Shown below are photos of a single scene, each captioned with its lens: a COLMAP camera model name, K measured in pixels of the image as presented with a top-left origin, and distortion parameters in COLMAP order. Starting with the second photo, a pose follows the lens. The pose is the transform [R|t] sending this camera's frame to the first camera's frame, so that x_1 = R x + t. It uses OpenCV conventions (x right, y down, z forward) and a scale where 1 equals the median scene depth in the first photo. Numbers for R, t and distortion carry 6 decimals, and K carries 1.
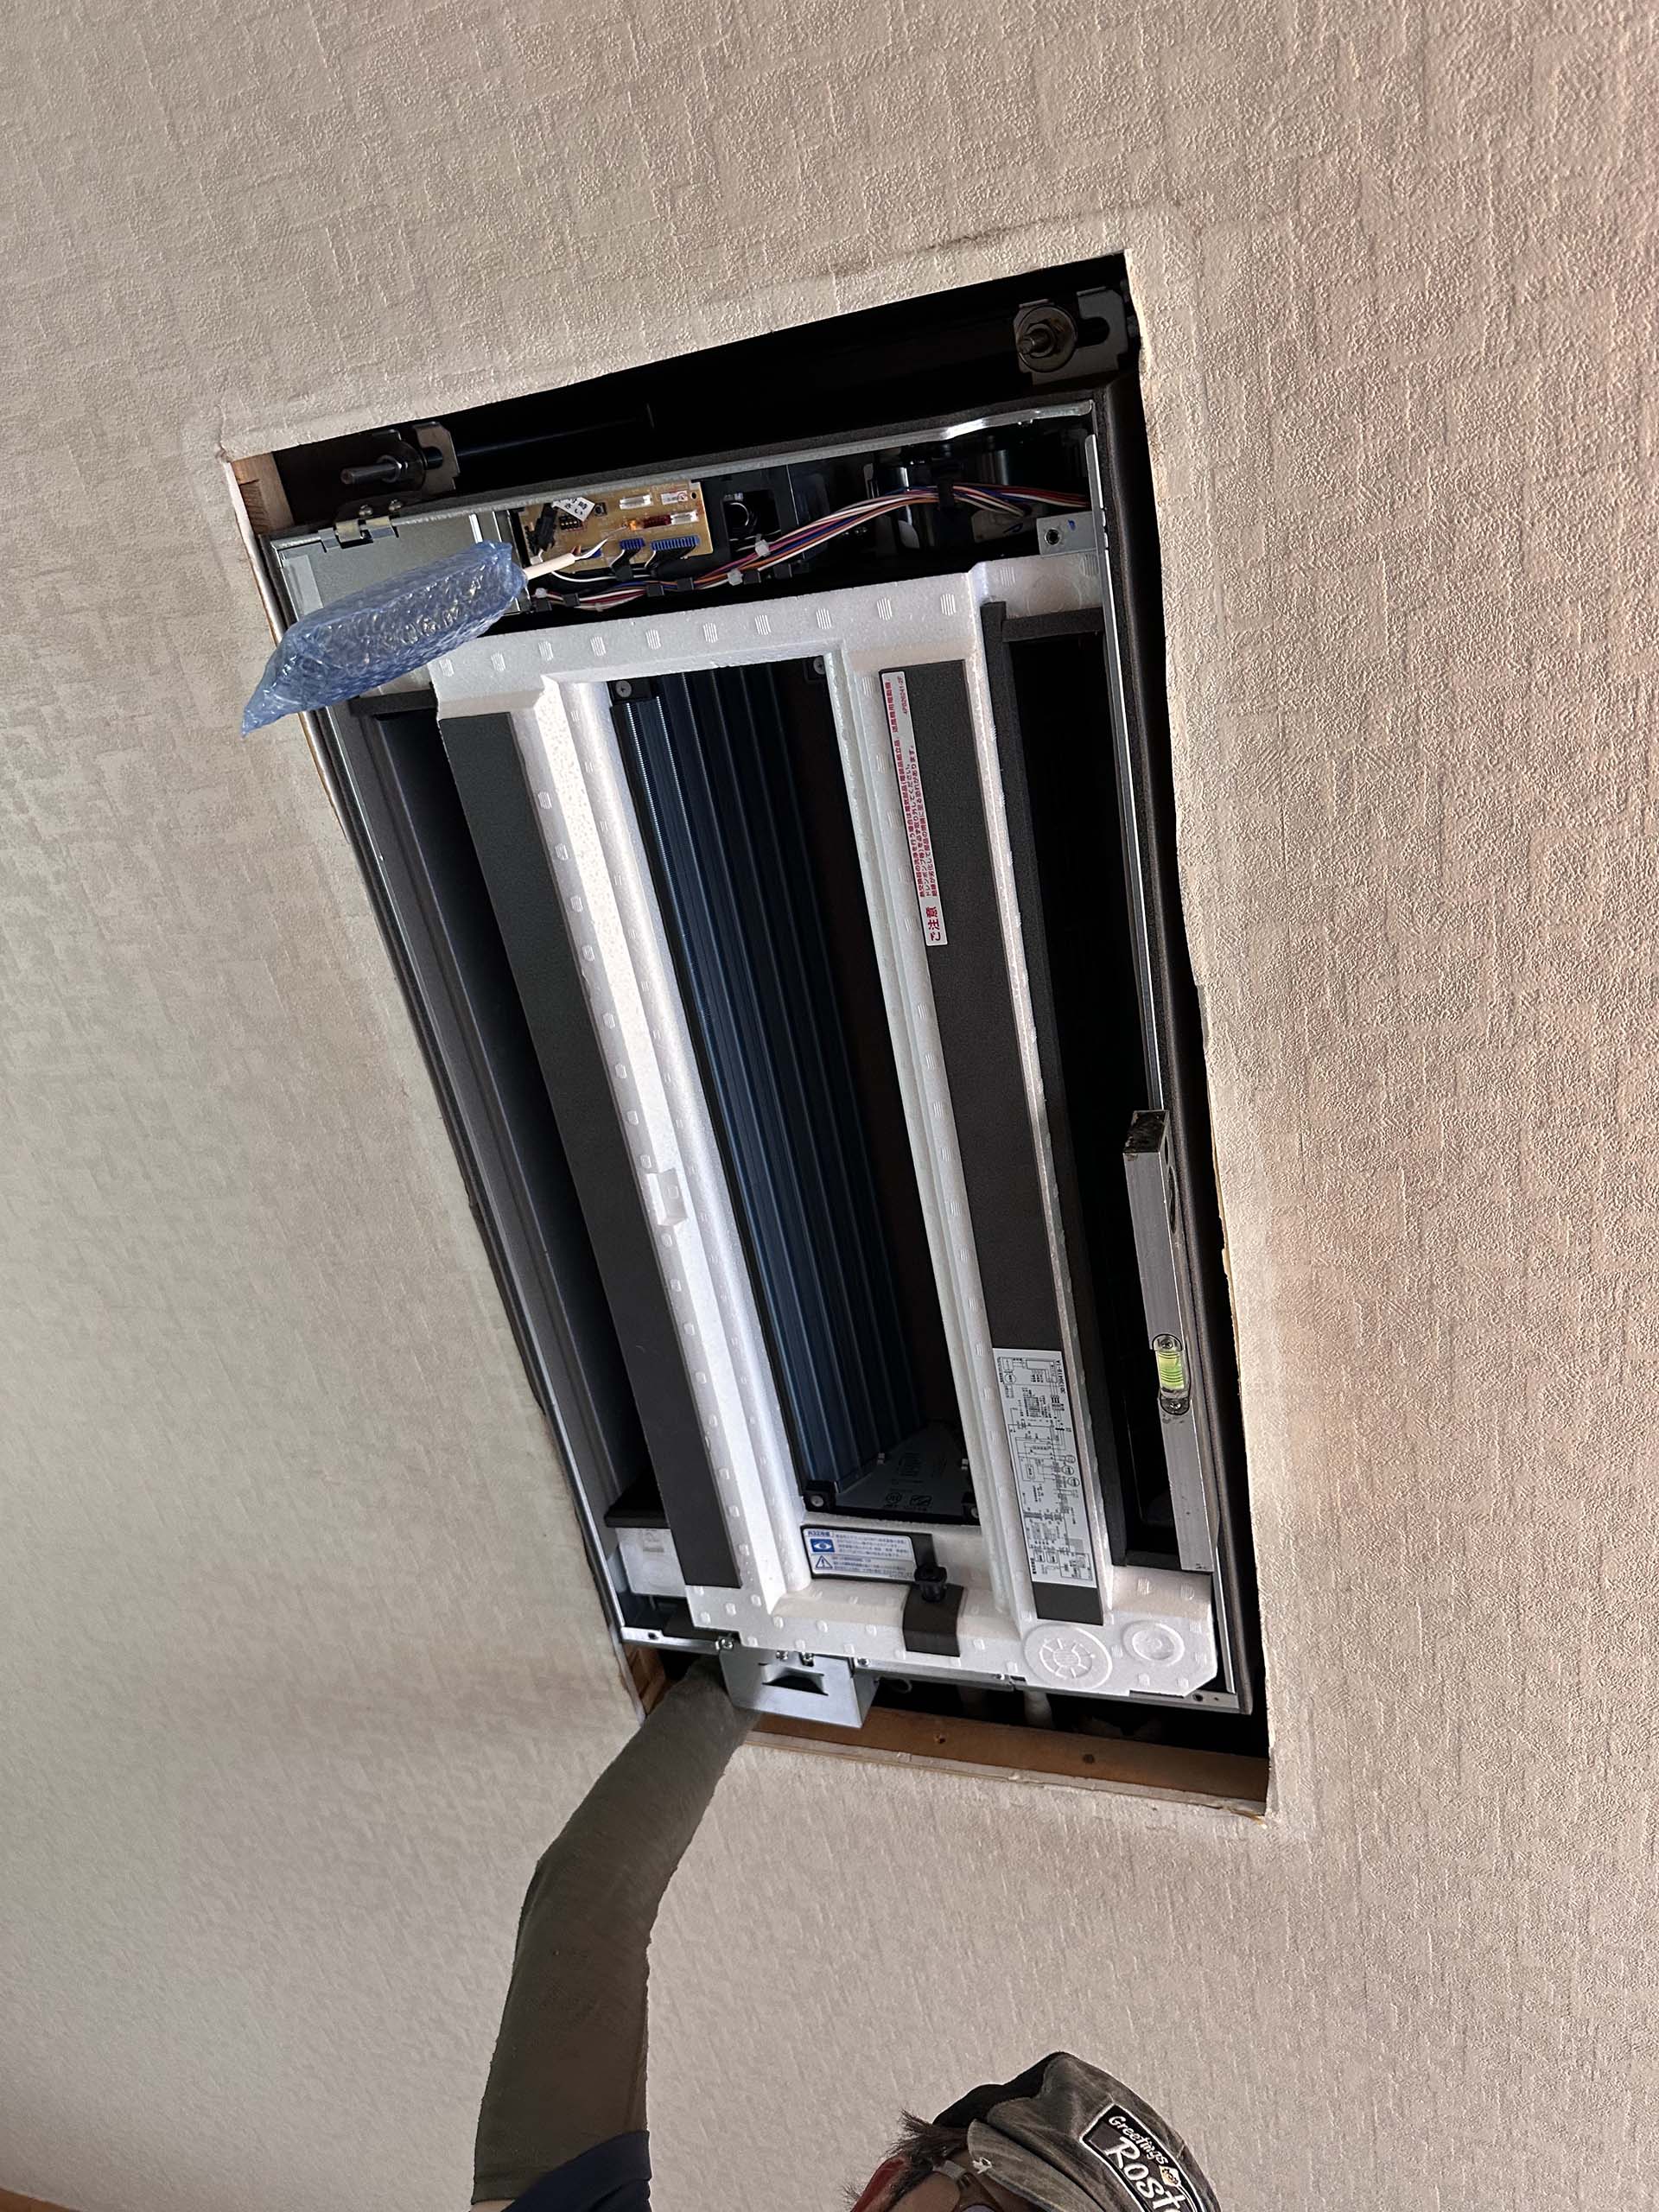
lens RADIAL K [[1596.9, 0, 861.3], [0, 1596.9, 1111.3], [0, 0, 1]] dist [-0.003700, -0.002880]
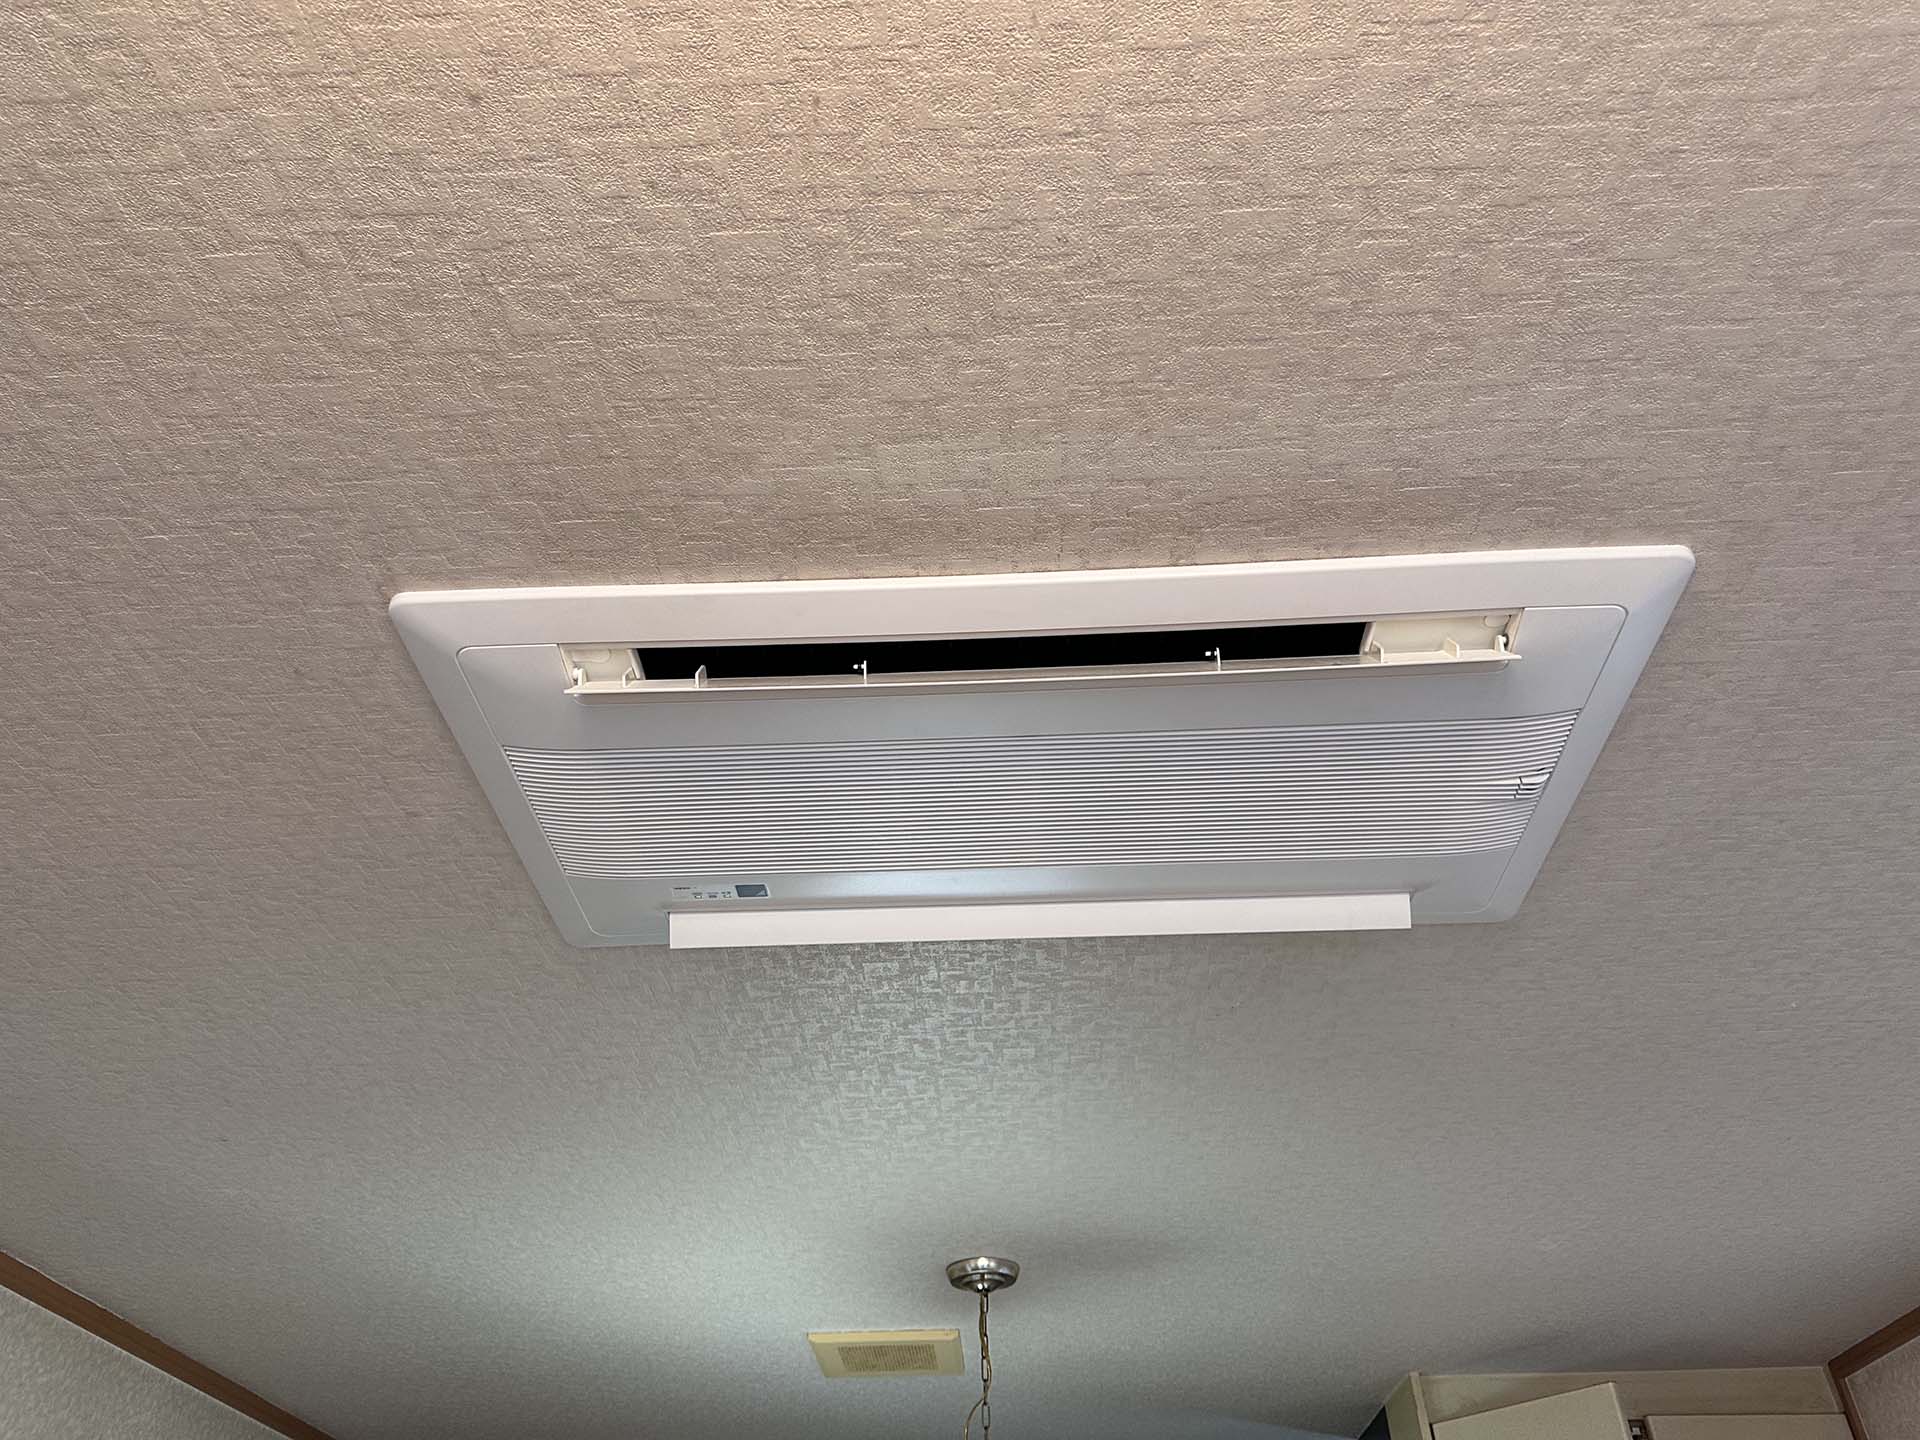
lens RADIAL K [[1381.5, 0, 960.0], [0, 1381.5, 720.0], [0, 0, 1]] dist [0.159533, -0.322983]
pose [[0.132536, -0.823791, -0.551184, 0.922273], [0.884106, 0.349654, -0.309999, 0.501384], [0.448098, -0.446219, 0.774660, -0.041592]]
